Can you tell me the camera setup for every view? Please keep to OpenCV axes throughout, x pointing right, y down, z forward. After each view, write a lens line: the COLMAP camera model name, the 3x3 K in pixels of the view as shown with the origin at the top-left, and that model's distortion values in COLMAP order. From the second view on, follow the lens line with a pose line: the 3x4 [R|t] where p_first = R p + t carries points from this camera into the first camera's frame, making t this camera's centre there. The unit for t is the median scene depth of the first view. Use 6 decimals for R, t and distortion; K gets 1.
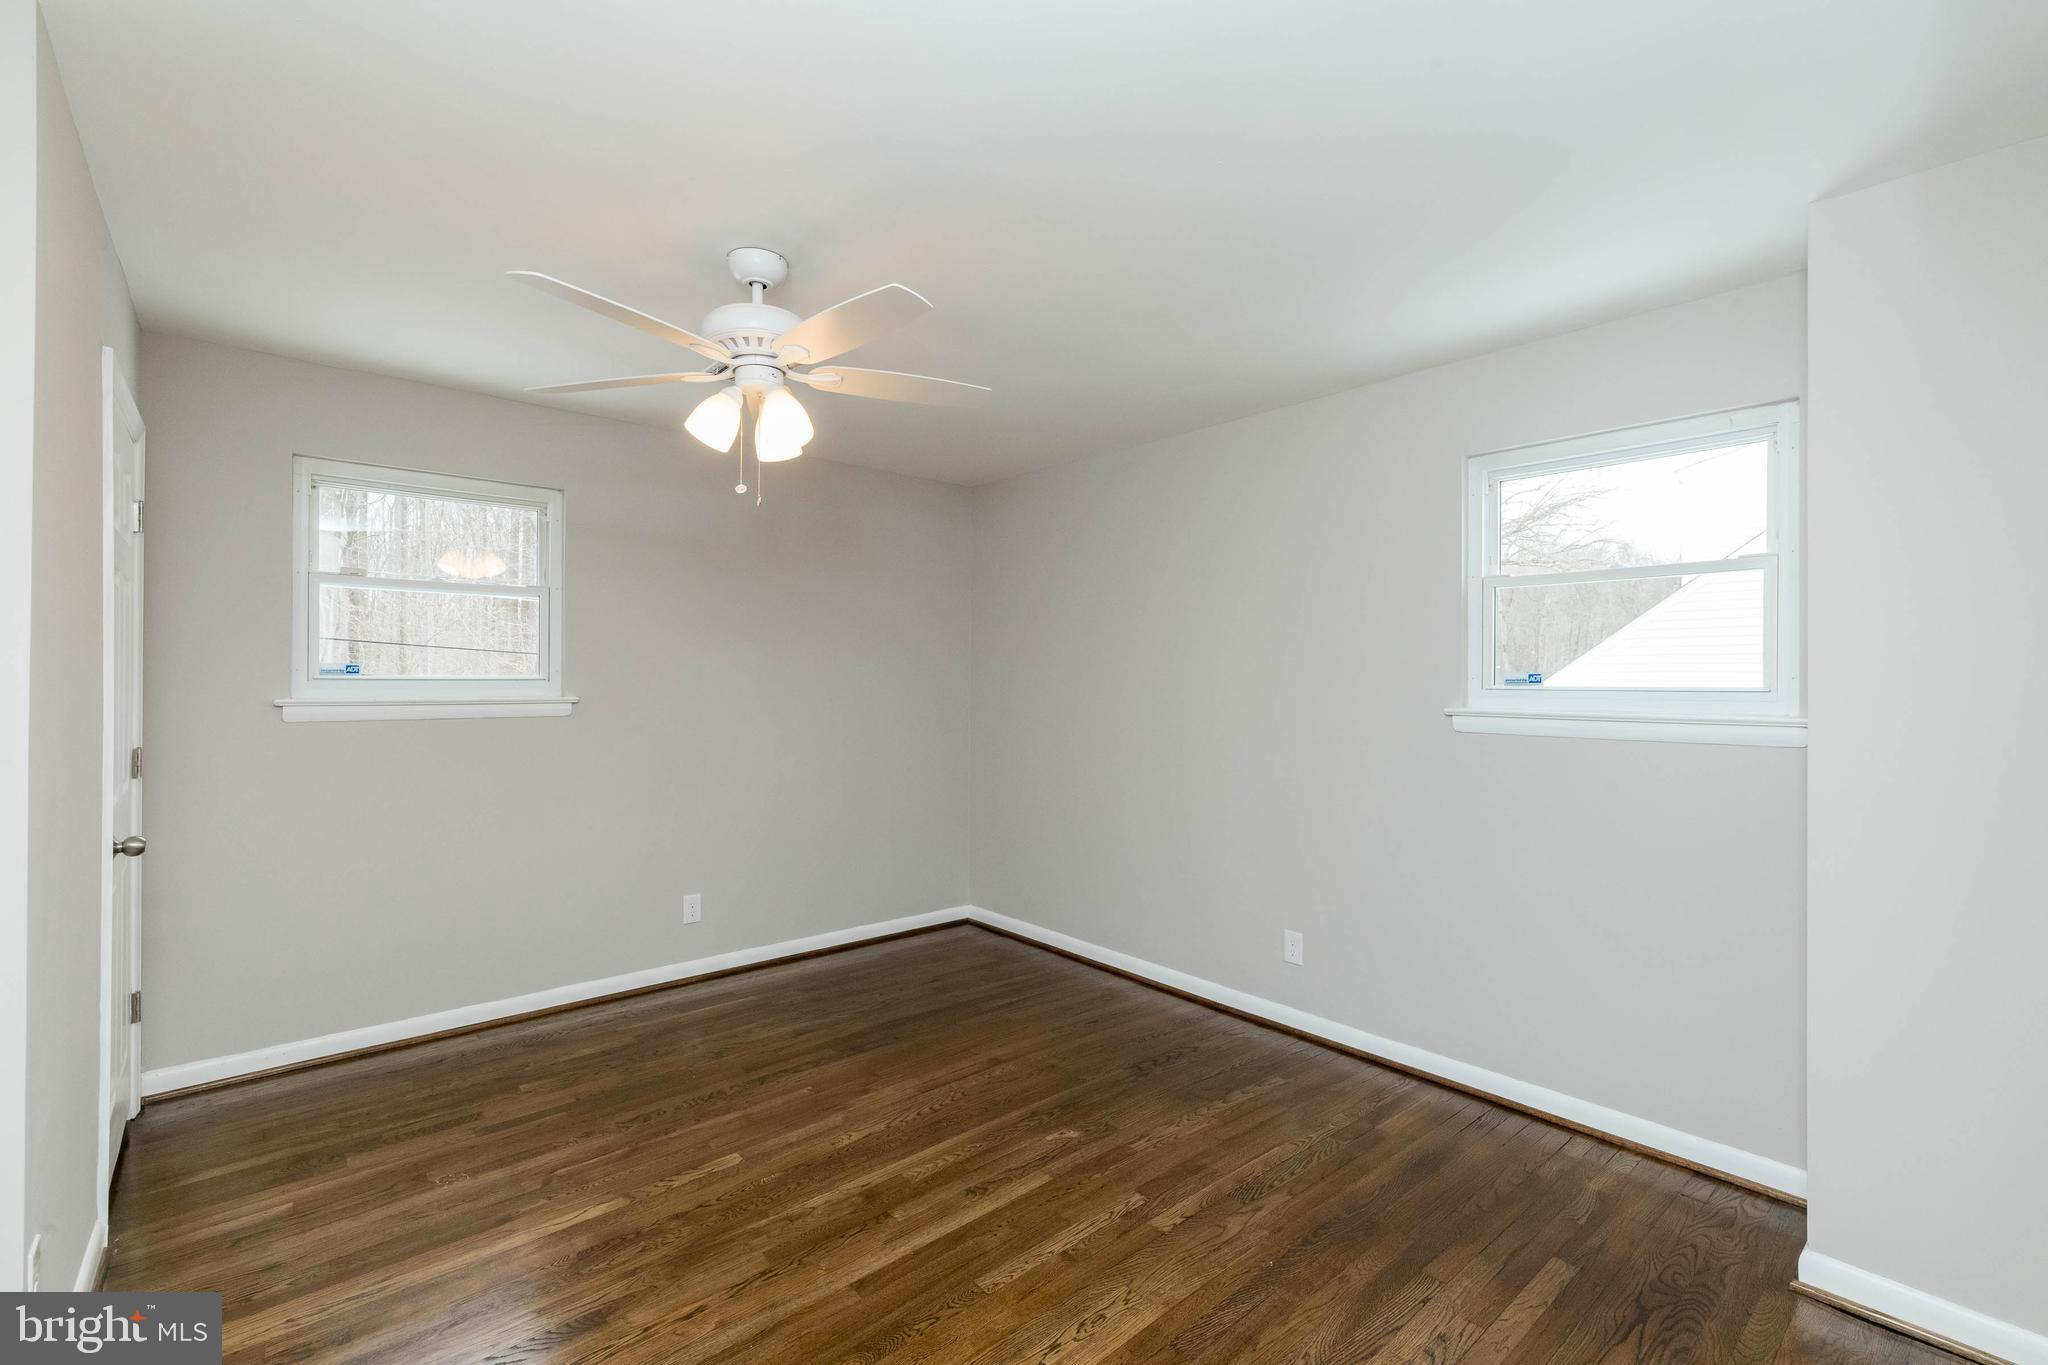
lens RADIAL K [[884.3, 0, 1026.9], [0, 884.3, 679.8], [0, 0, 1]] dist [0.001019, -0.000103]
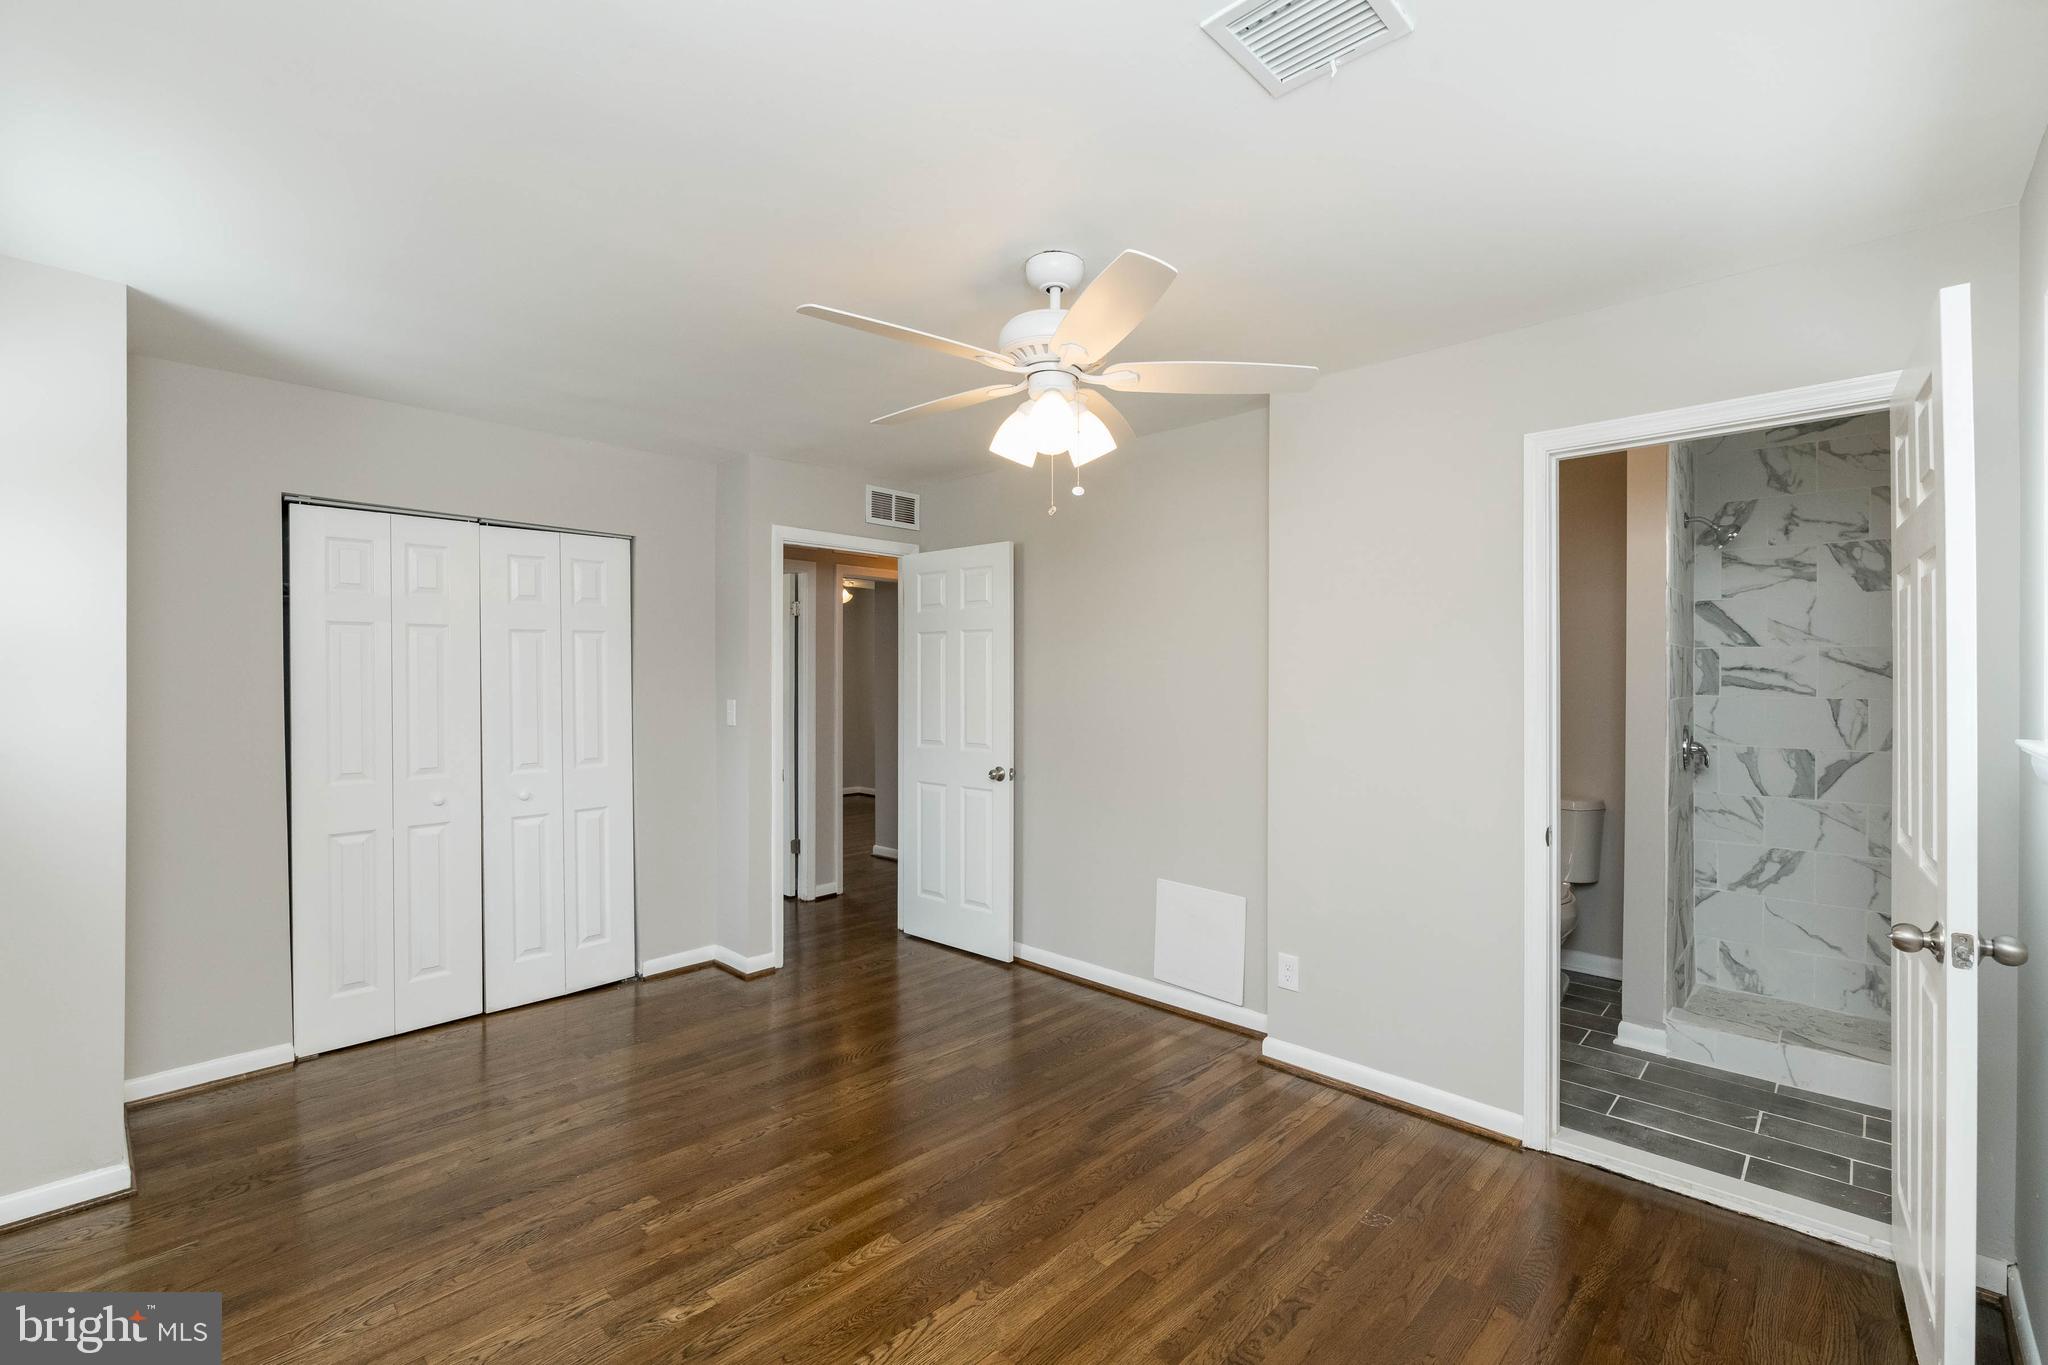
lens RADIAL K [[884.3, 0, 1026.9], [0, 884.3, 679.8], [0, 0, 1]] dist [0.001019, -0.000103]
pose [[-0.996537, -0.005446, -0.082967, -0.186873], [-0.005366, 0.999985, -0.001191, -0.011548], [0.082972, -0.000742, -0.996552, 1.862094]]
